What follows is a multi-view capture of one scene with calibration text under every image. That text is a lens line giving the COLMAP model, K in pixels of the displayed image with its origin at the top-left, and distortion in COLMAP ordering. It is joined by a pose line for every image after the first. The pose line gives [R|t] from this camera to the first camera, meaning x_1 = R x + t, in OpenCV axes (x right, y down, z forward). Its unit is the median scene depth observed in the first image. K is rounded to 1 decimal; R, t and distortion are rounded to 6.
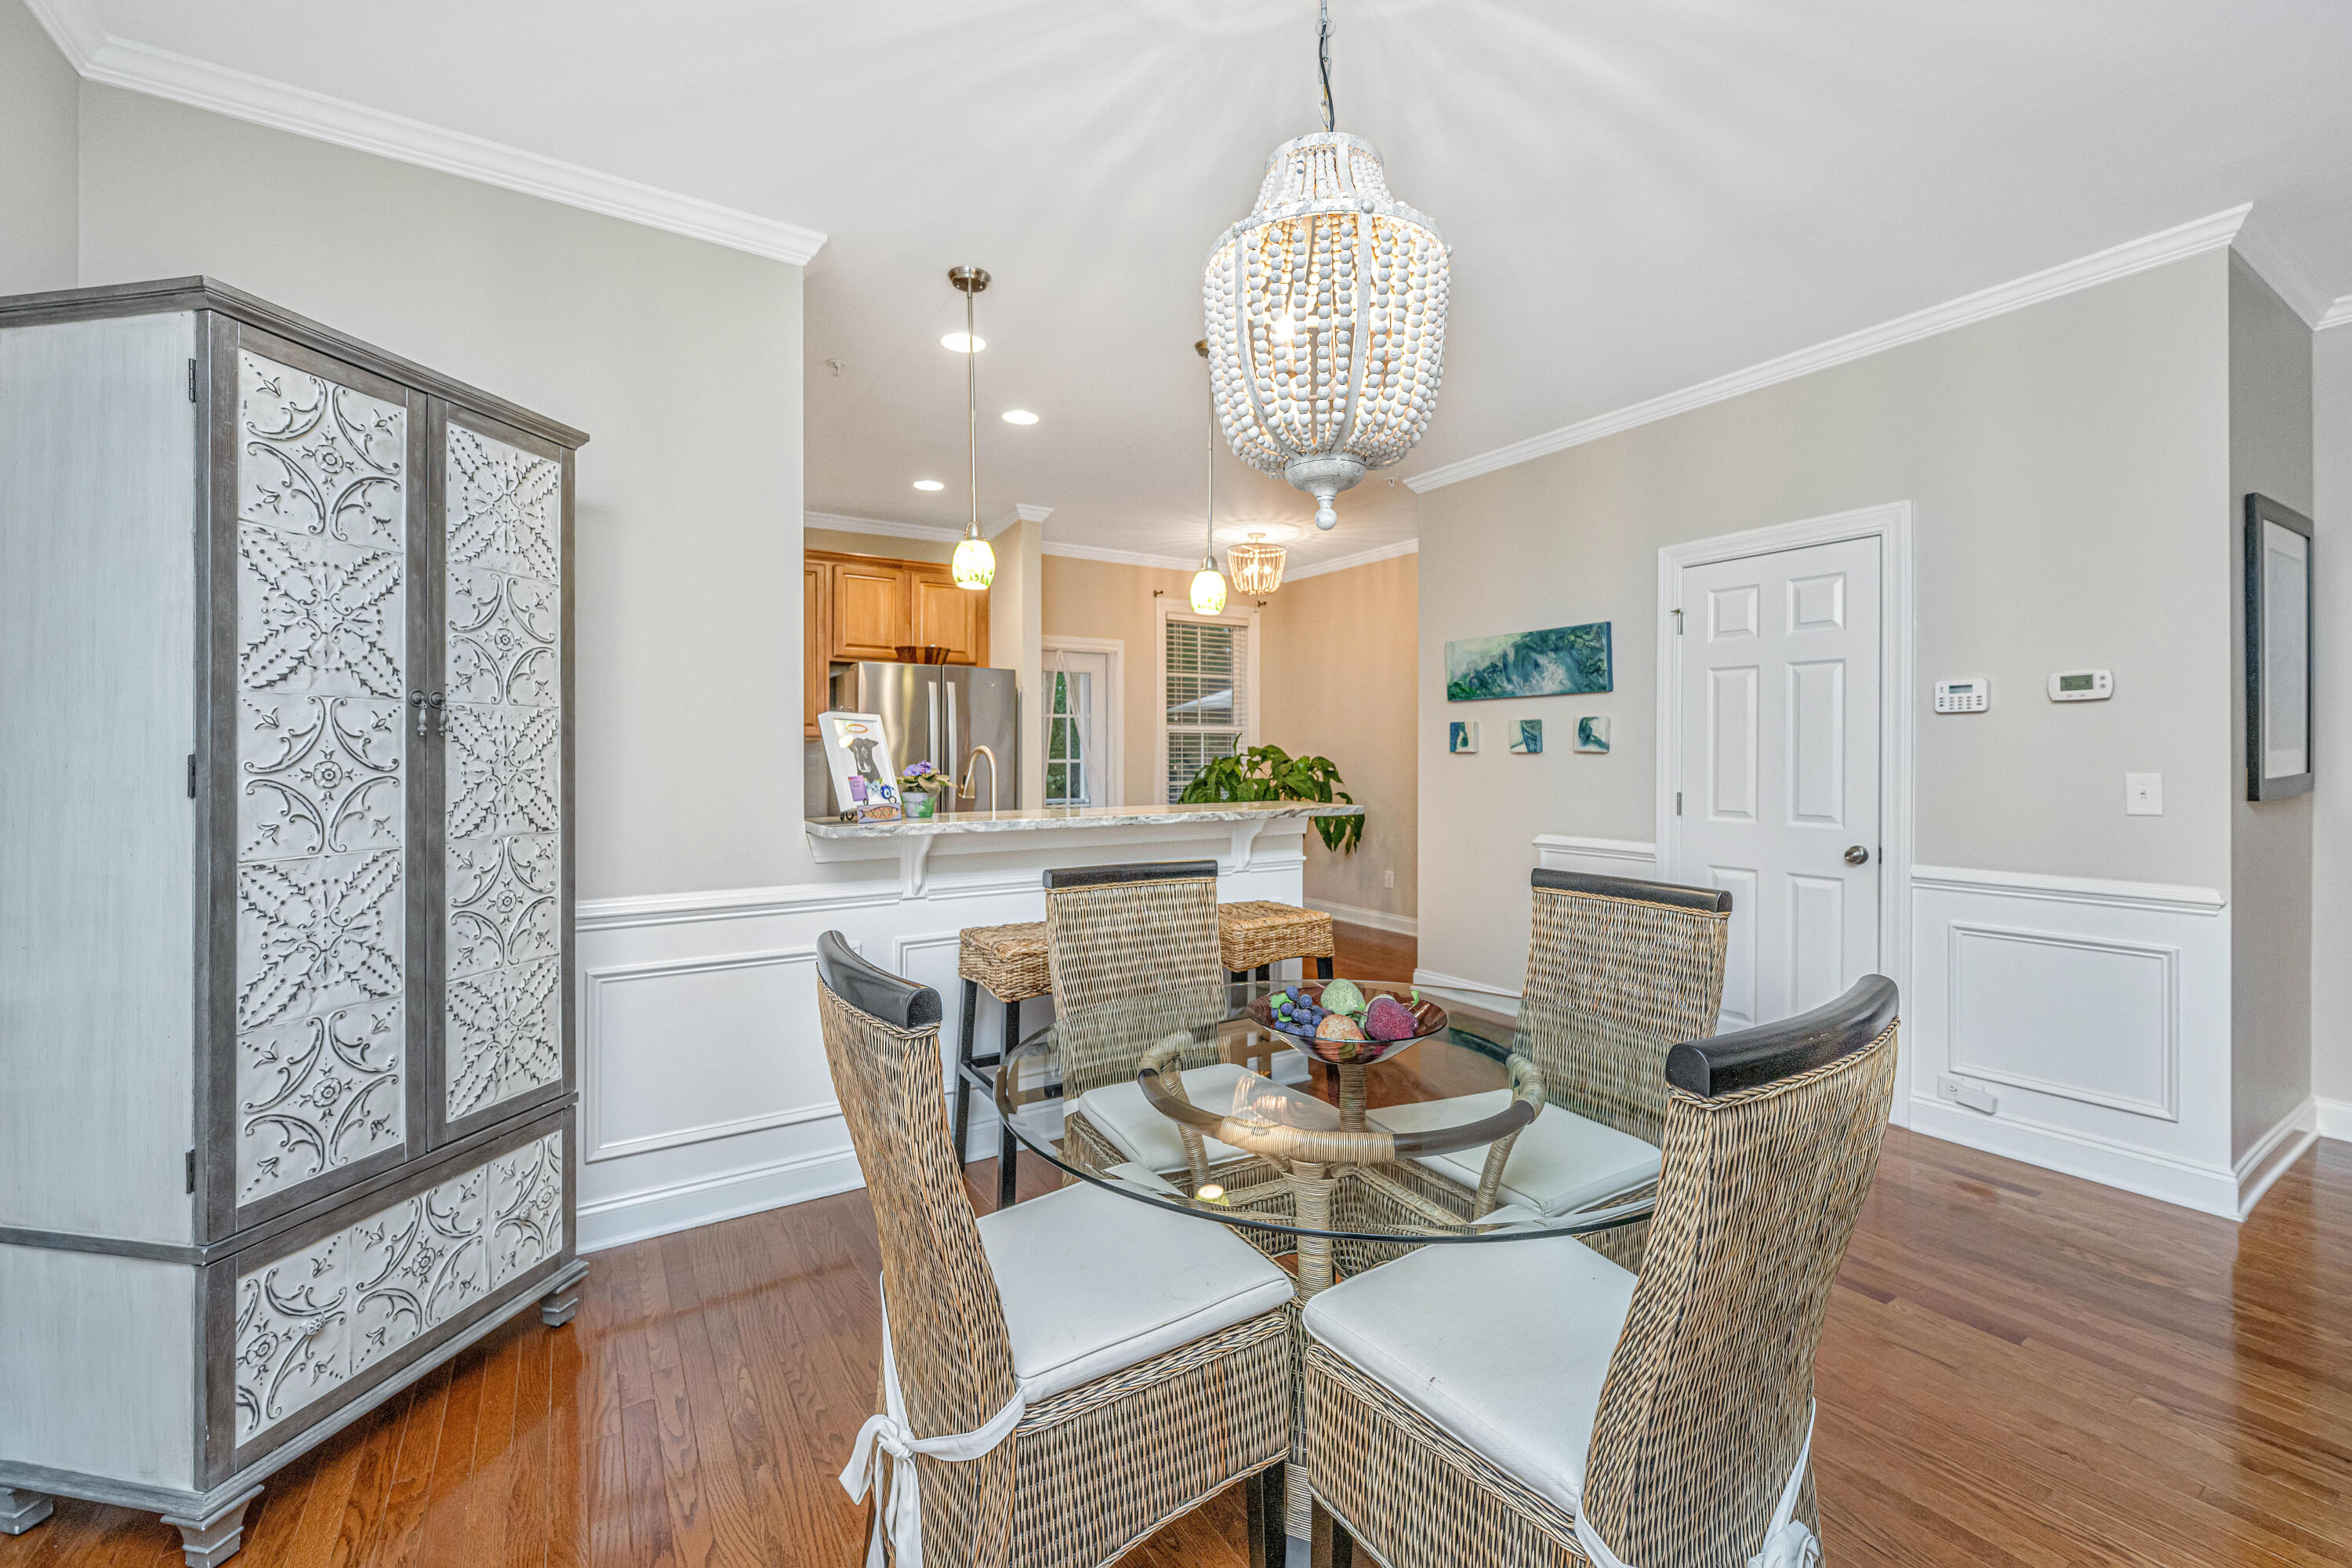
lens RADIAL K [[962.4, 0, 1221.3], [0, 962.4, 760.3], [0, 0, 1]] dist [-0.002284, 0.001479]
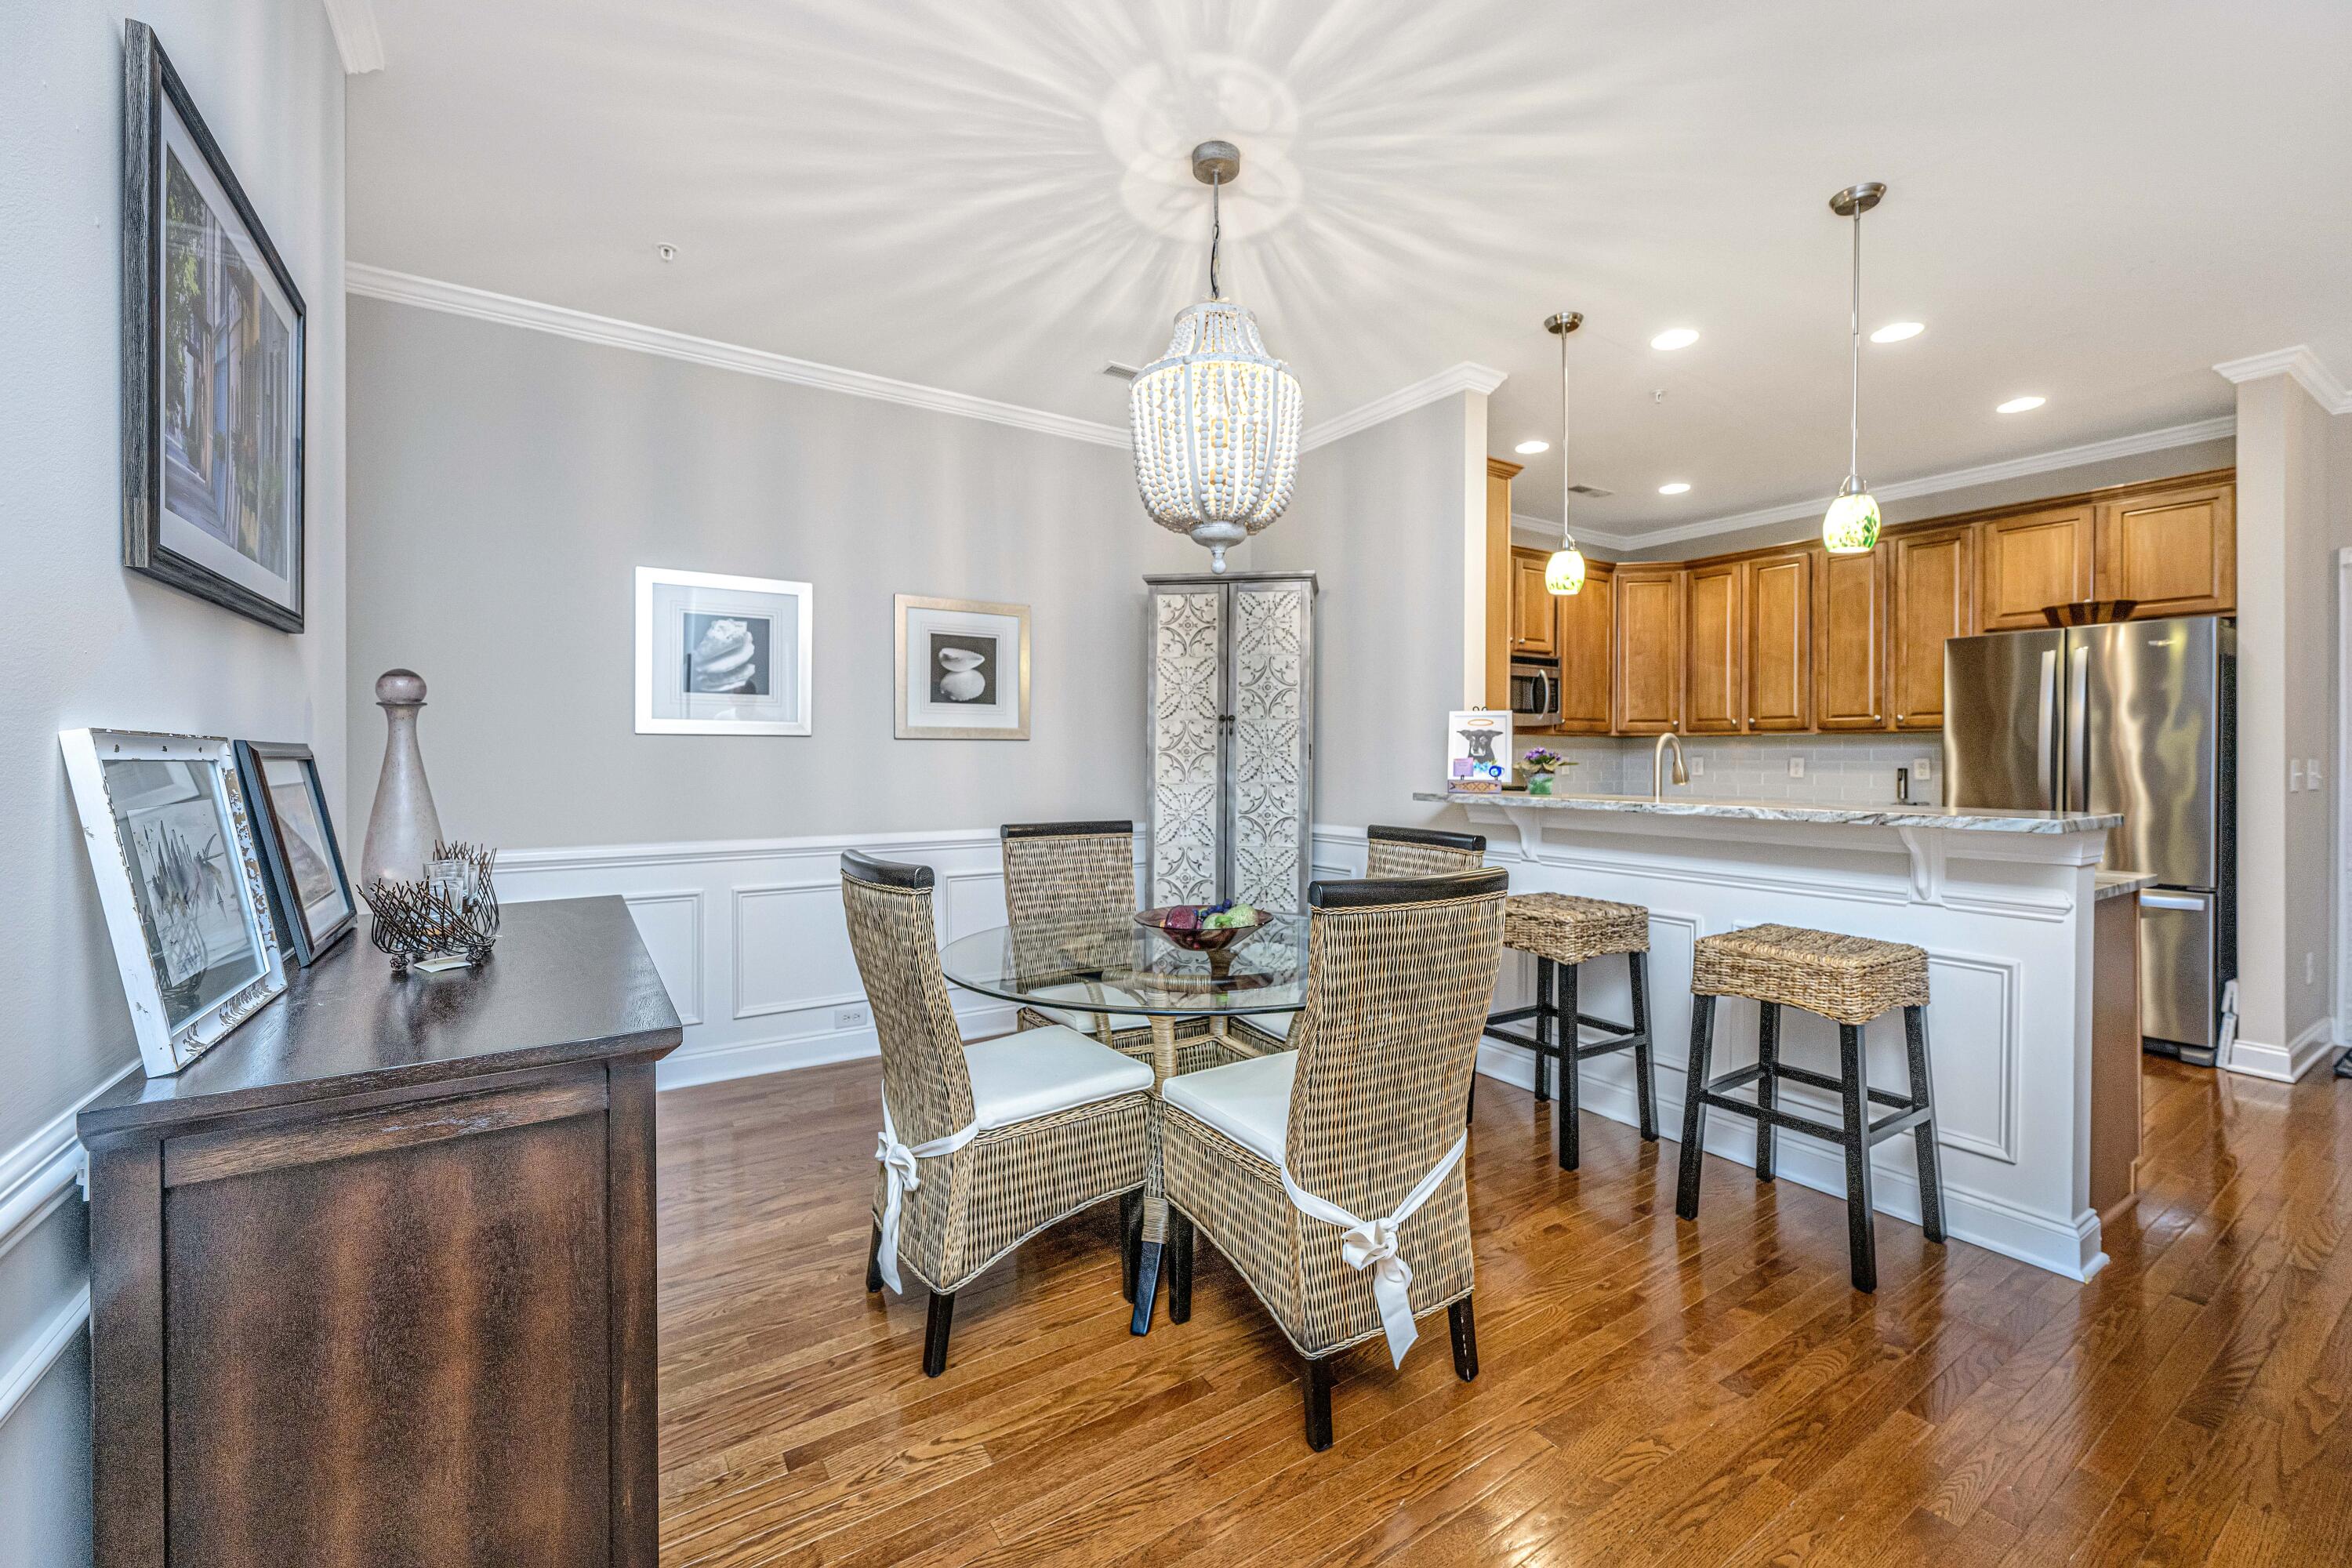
lens RADIAL K [[962.4, 0, 1162.5], [0, 962.4, 765.2], [0, 0, 1]] dist [-0.002284, 0.001479]
pose [[-0.012824, 0.007391, -0.999890, 1.322598], [-0.007642, 0.999943, 0.007490, 0.027144], [0.999889, 0.007737, -0.012766, 0.817883]]
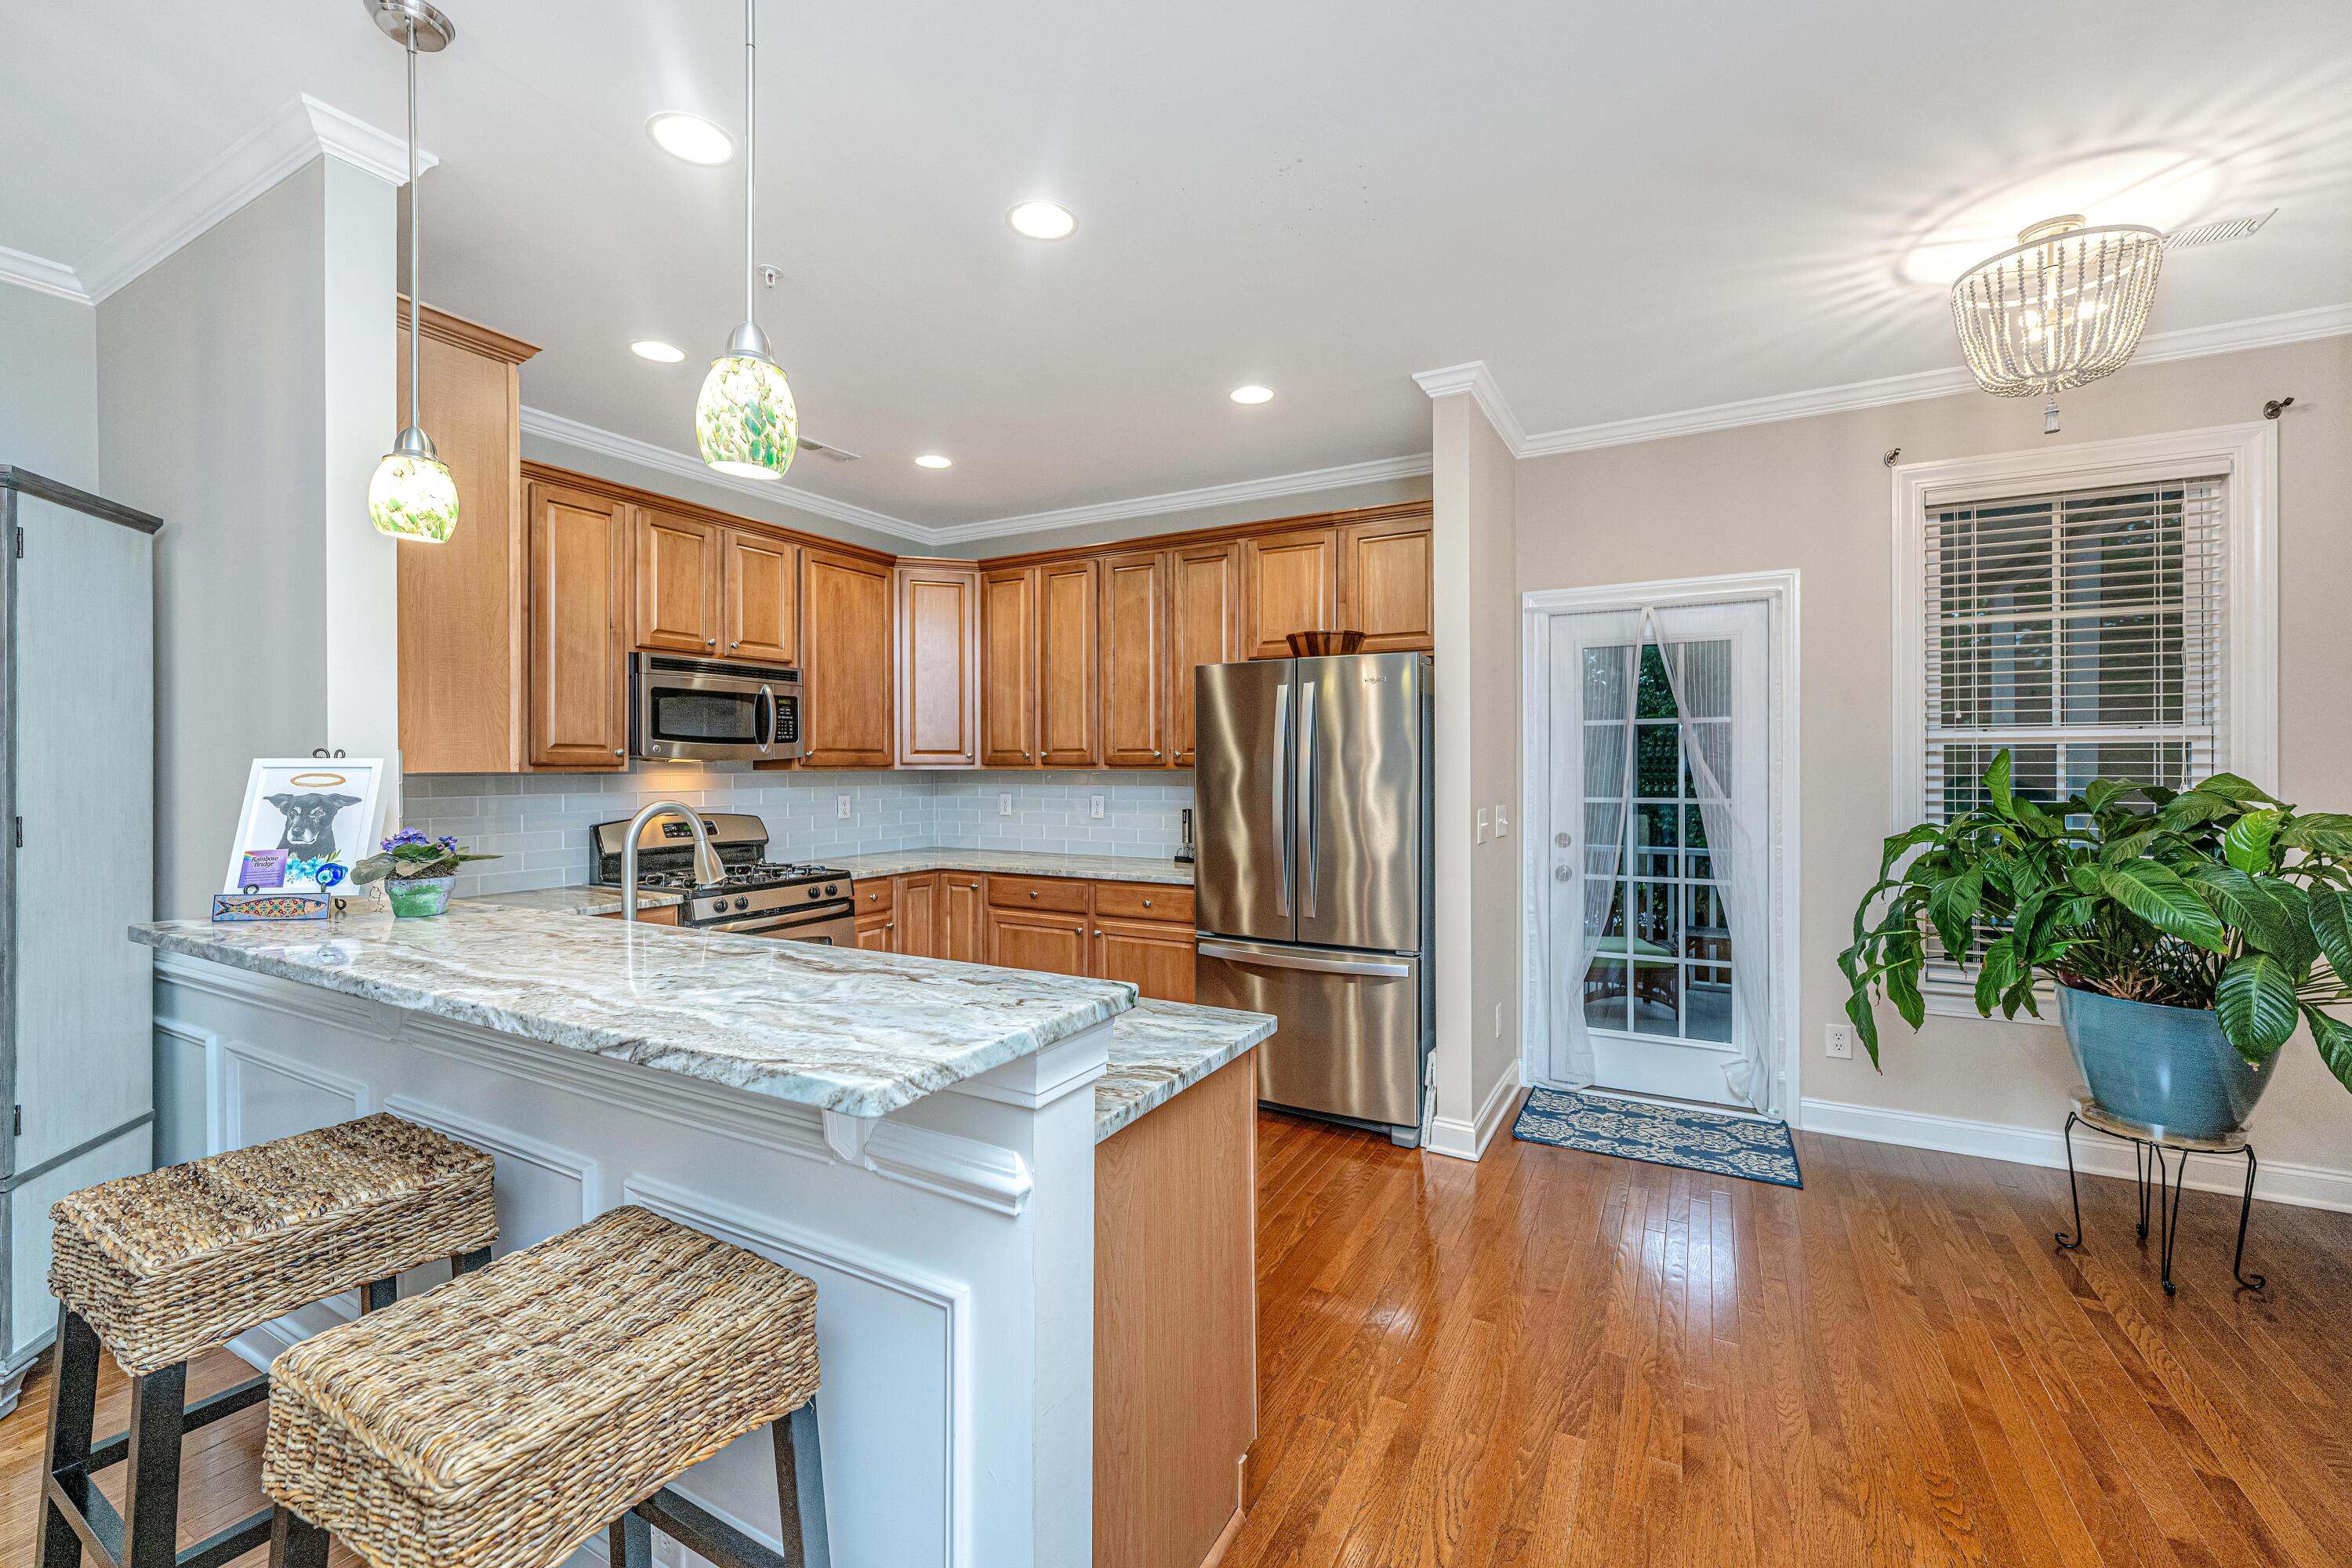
lens RADIAL K [[962.4, 0, 1090.4], [0, 962.4, 775.3], [0, 0, 1]] dist [-0.002284, 0.001479]
pose [[0.409711, 0.008185, -0.912179, 0.690854], [-0.008320, 0.999952, 0.005236, -0.058523], [0.912178, 0.005444, 0.409759, 1.680759]]
